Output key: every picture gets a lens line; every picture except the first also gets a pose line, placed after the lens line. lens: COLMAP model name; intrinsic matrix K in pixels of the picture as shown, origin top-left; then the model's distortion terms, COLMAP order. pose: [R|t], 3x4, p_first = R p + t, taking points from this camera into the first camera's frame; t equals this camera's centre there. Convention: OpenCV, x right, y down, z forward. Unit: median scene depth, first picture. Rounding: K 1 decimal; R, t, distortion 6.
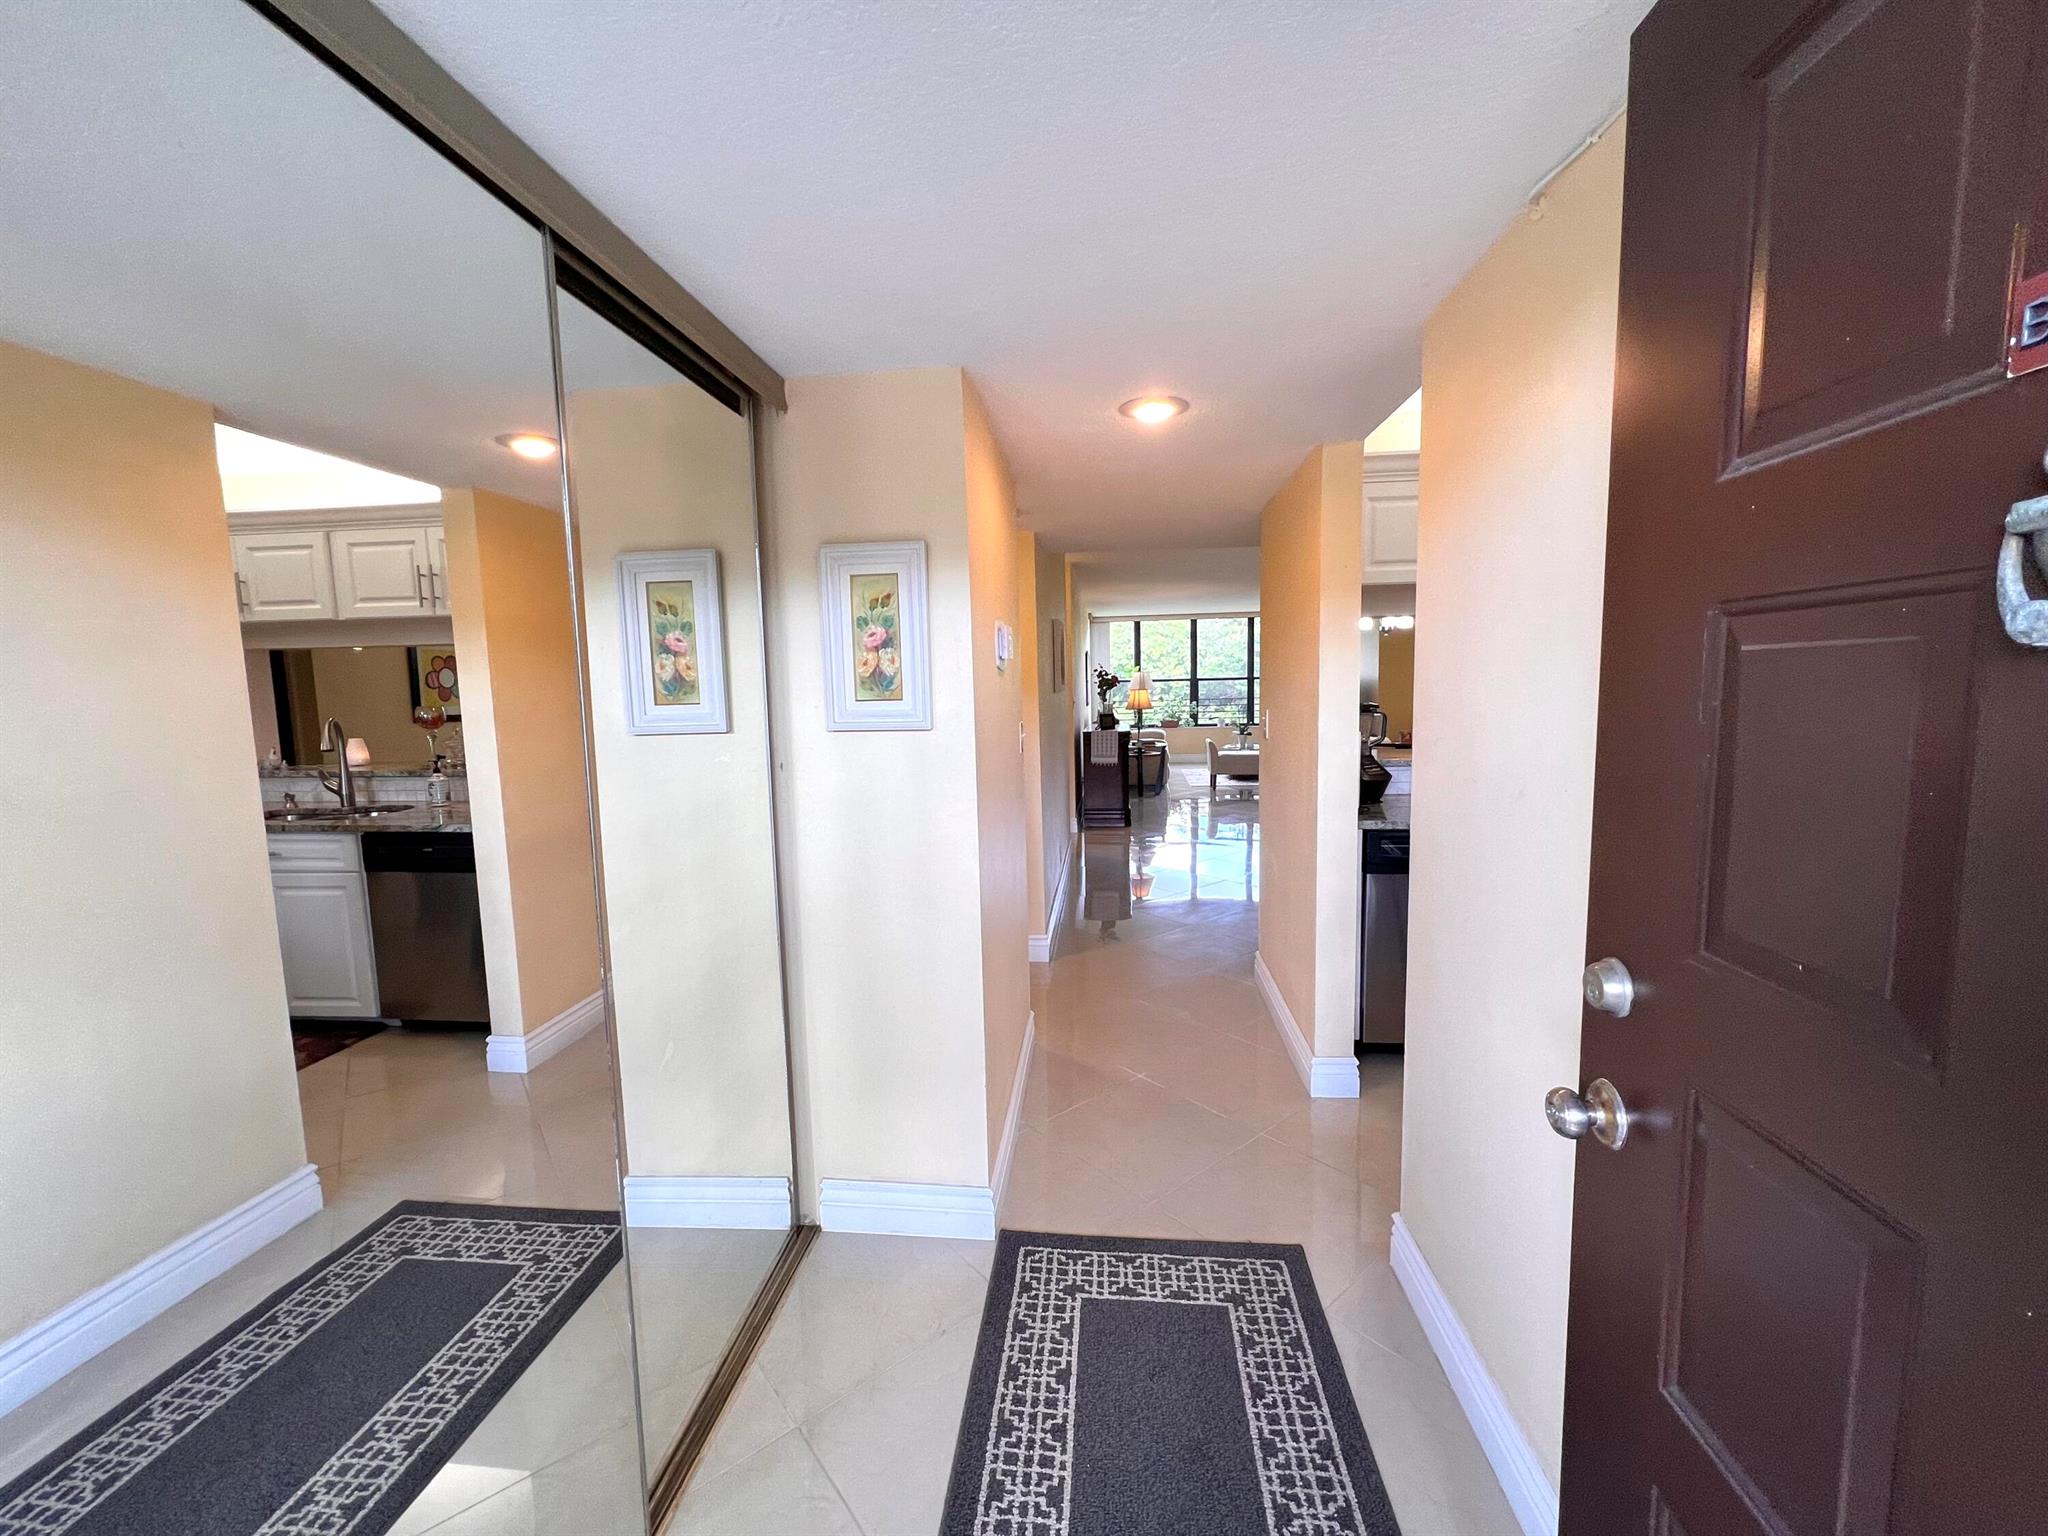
lens RADIAL K [[814.5, 0, 1028.1], [0, 814.5, 770.3], [0, 0, 1]] dist [-0.000719, 0.000666]
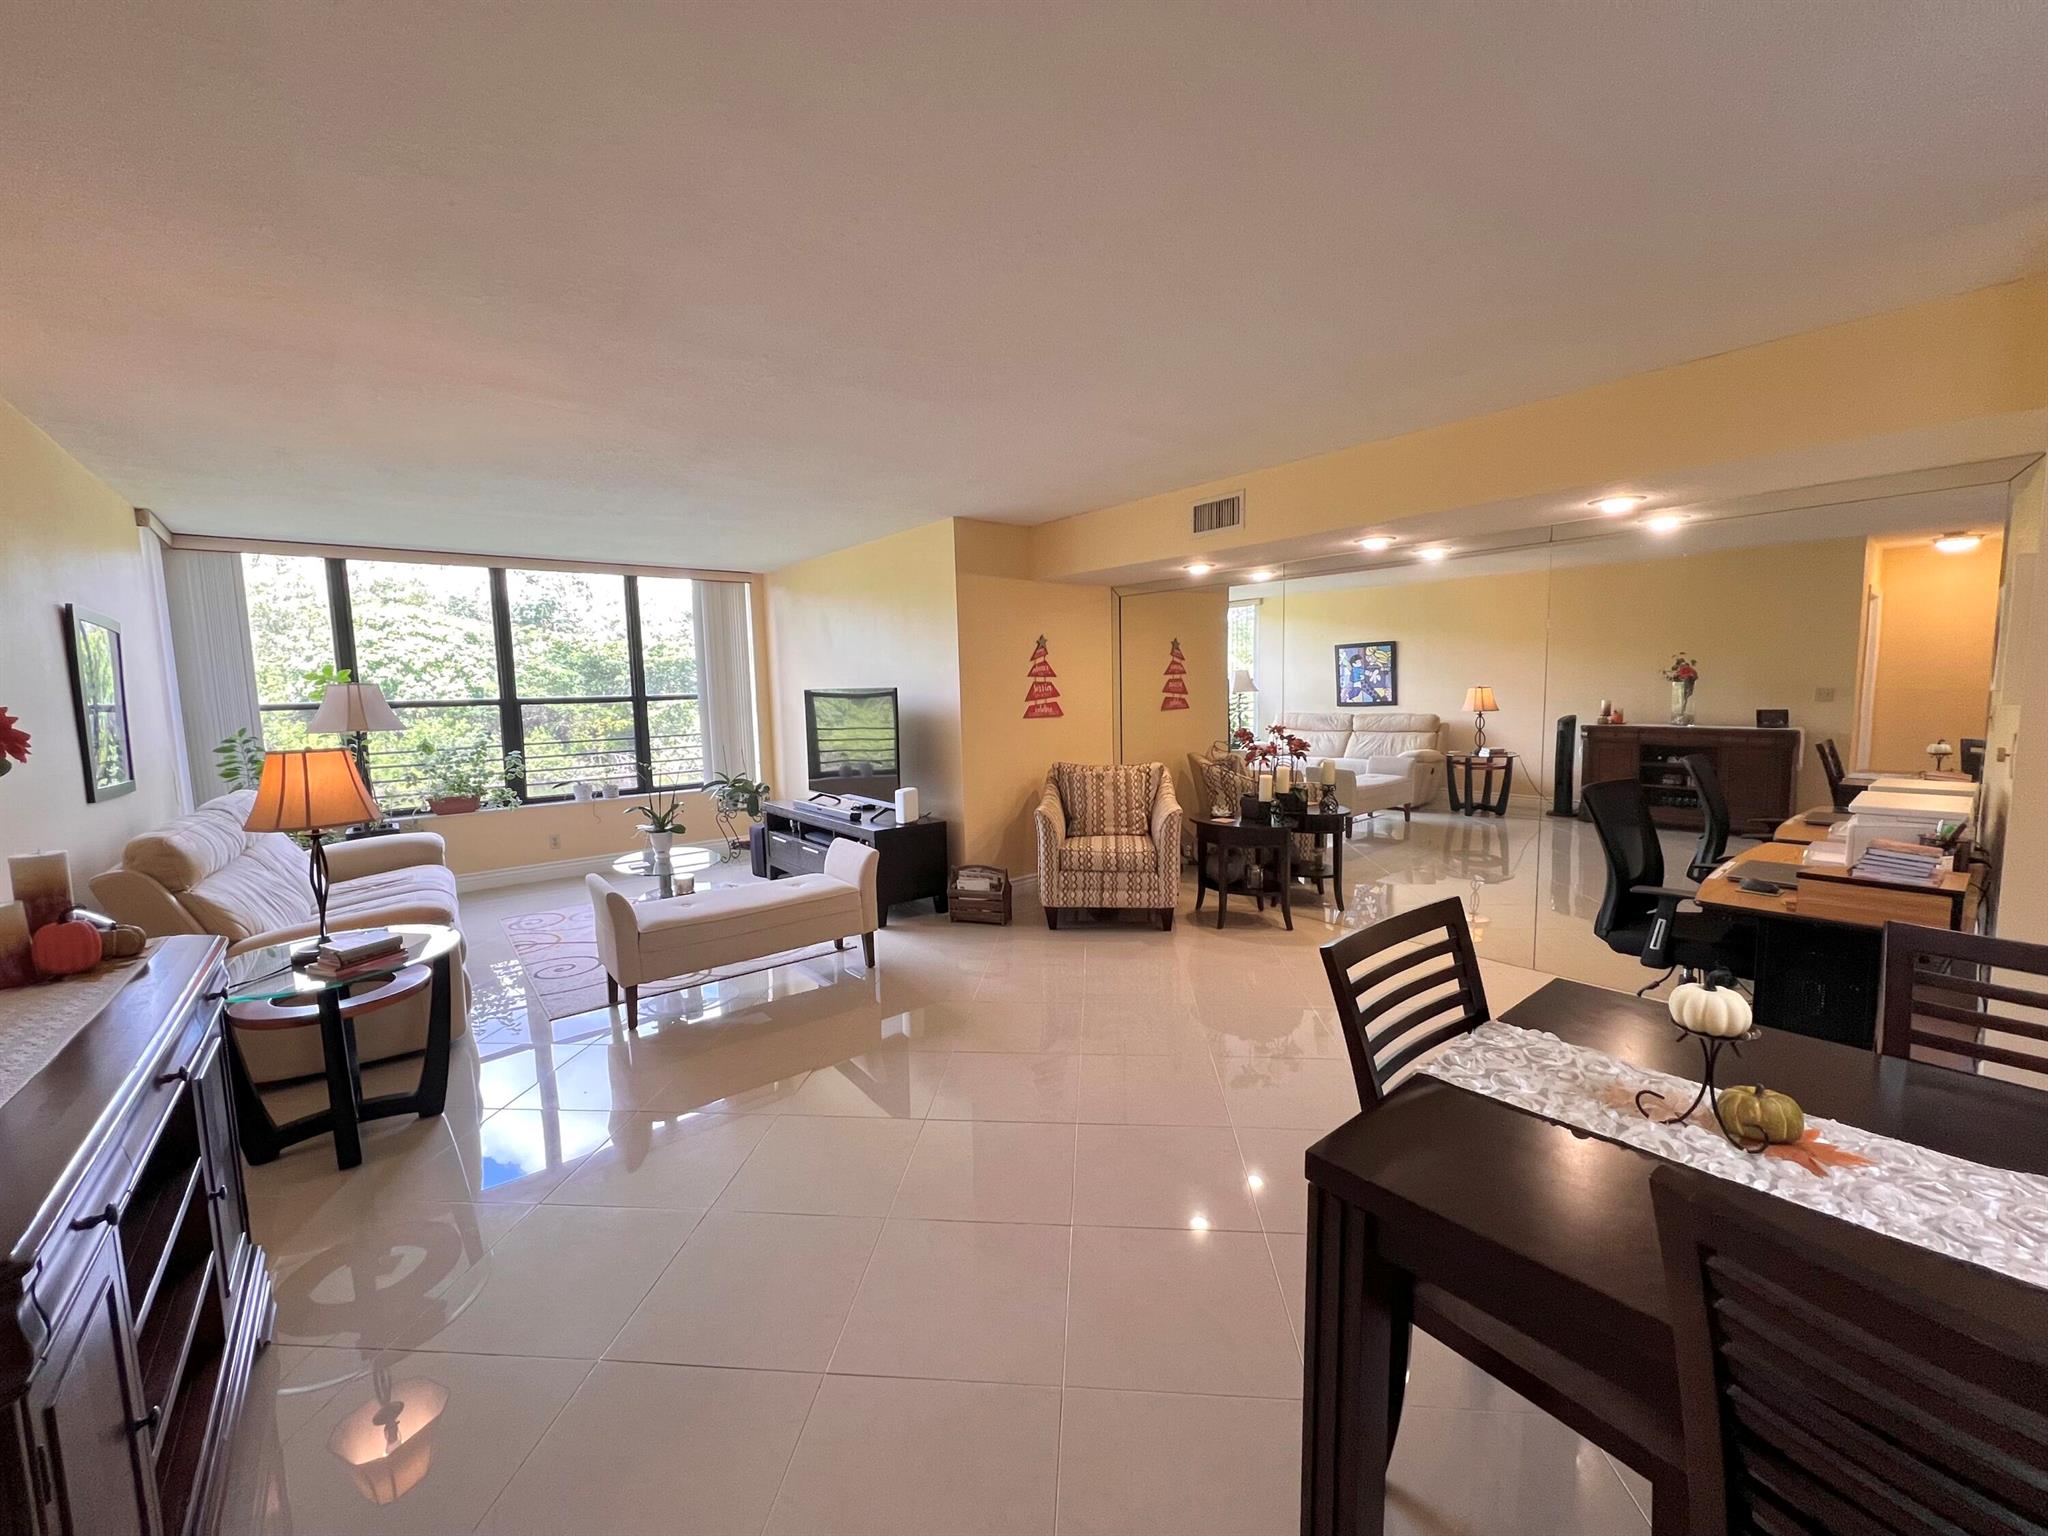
lens RADIAL K [[814.5, 0, 1029.0], [0, 814.5, 768.0], [0, 0, 1]] dist [-0.000719, 0.000666]
pose [[0.702537, -0.065210, 0.708653, 0.087800], [0.080360, 0.996693, 0.012049, -0.060424], [-0.707095, 0.048482, 0.705454, 0.504187]]
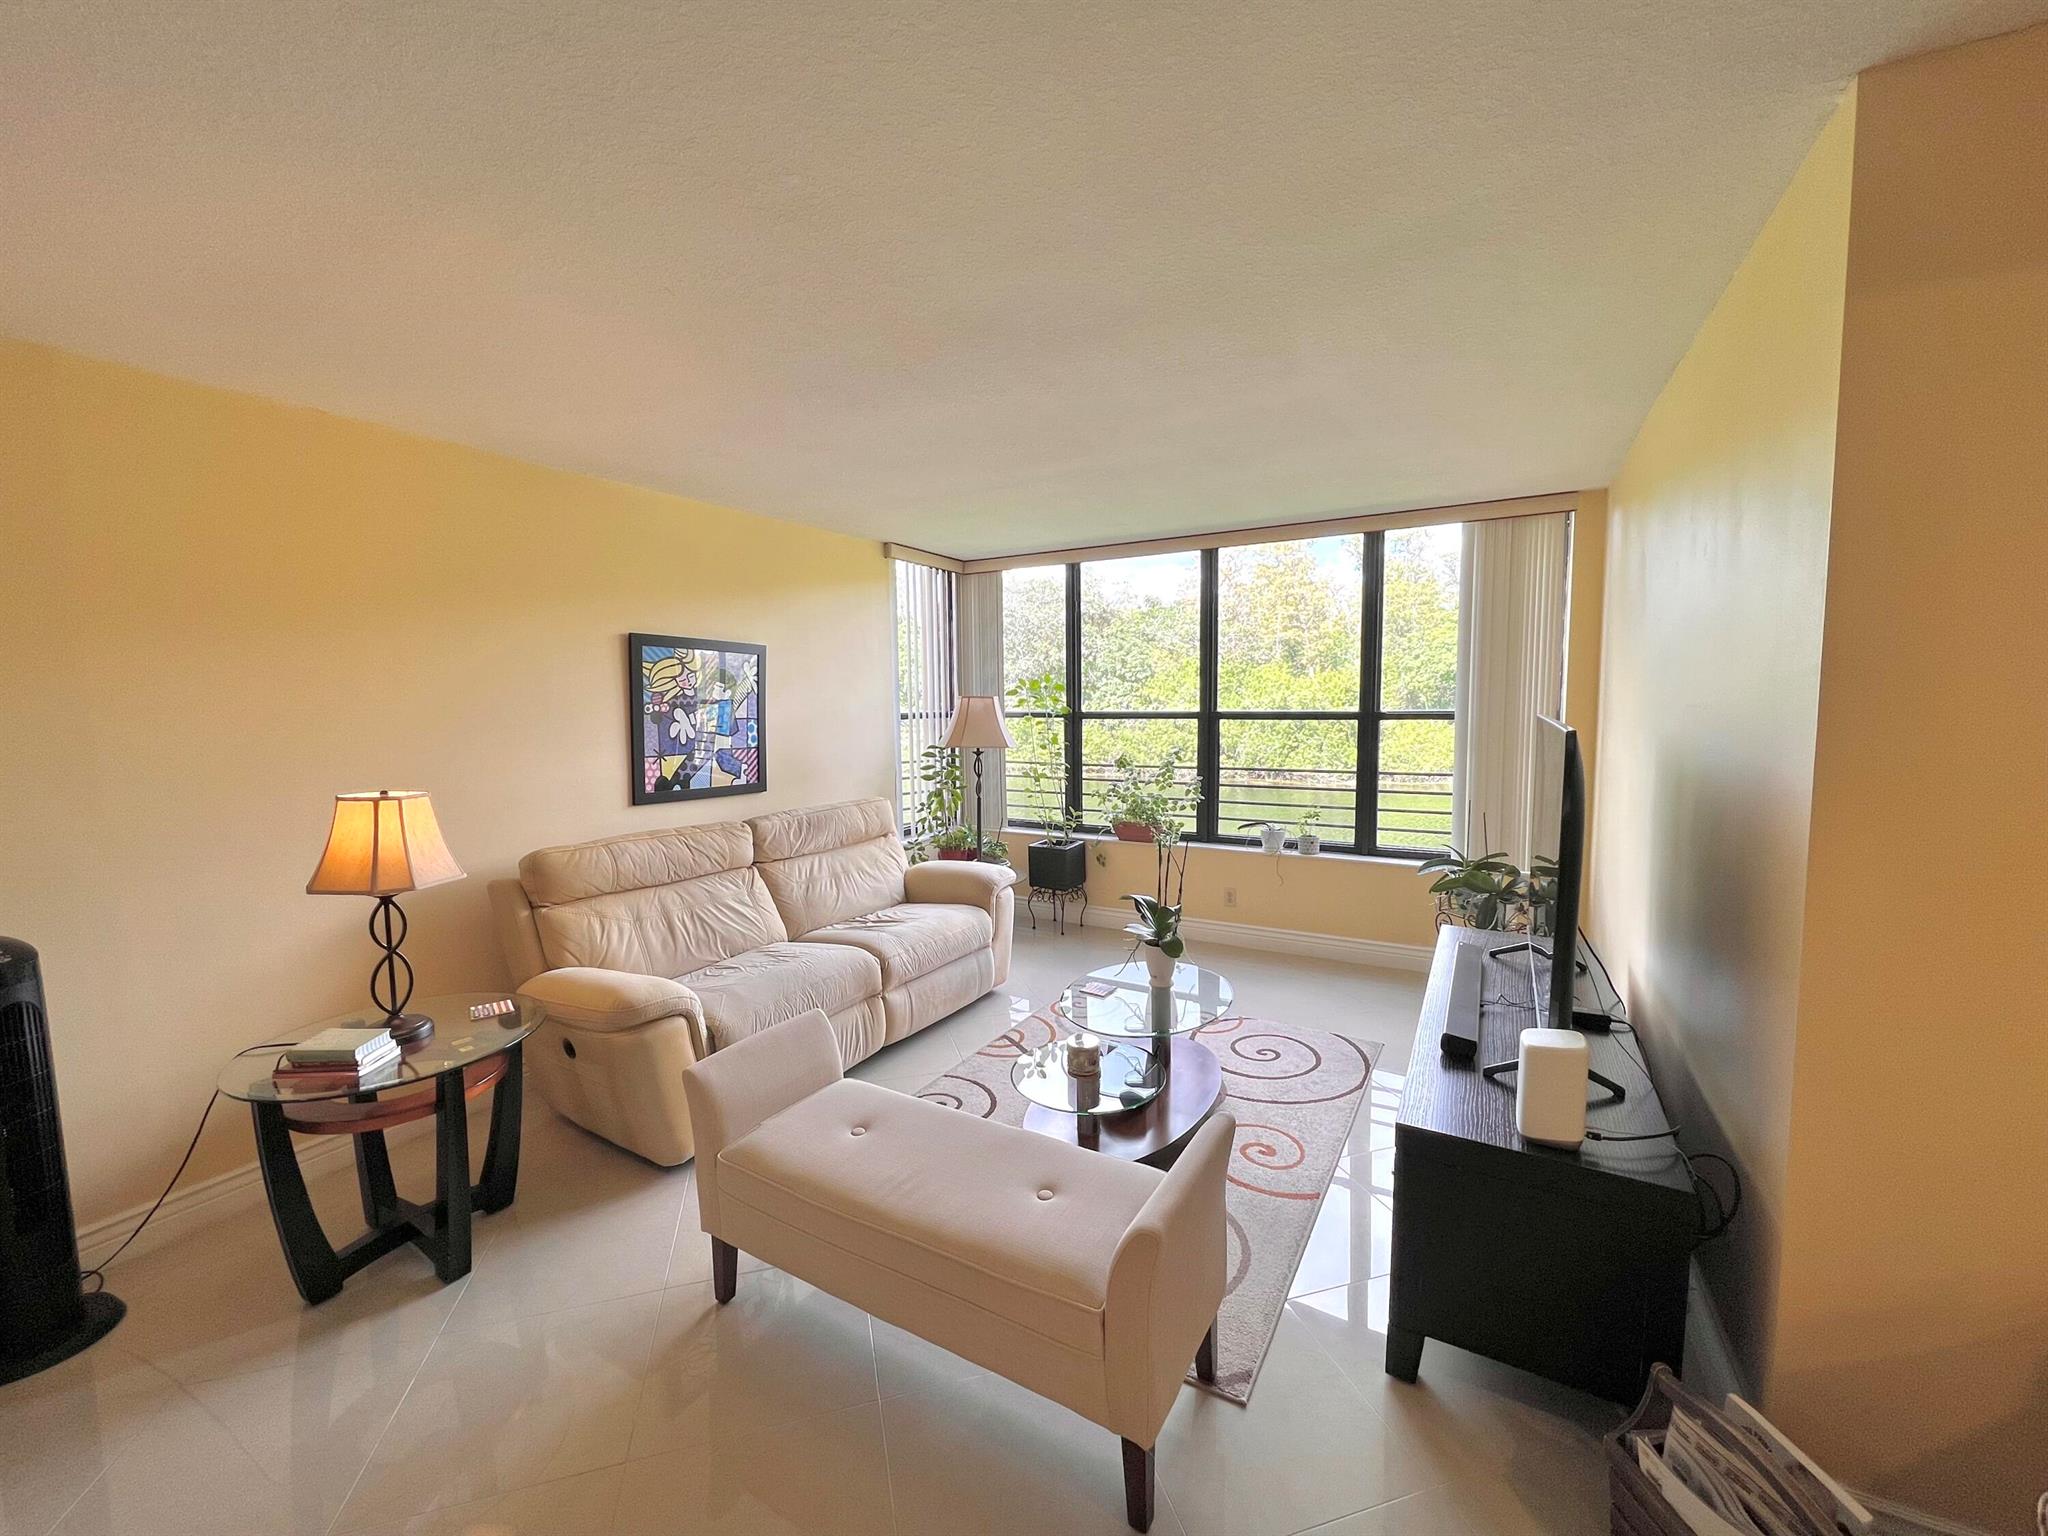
lens RADIAL K [[814.5, 0, 1053.6], [0, 814.5, 779.3], [0, 0, 1]] dist [-0.000719, 0.000666]
pose [[0.929509, 0.053668, -0.364875, 0.292387], [-0.051488, 0.998550, 0.015708, -0.089869], [0.365189, 0.004186, 0.930924, 0.670636]]
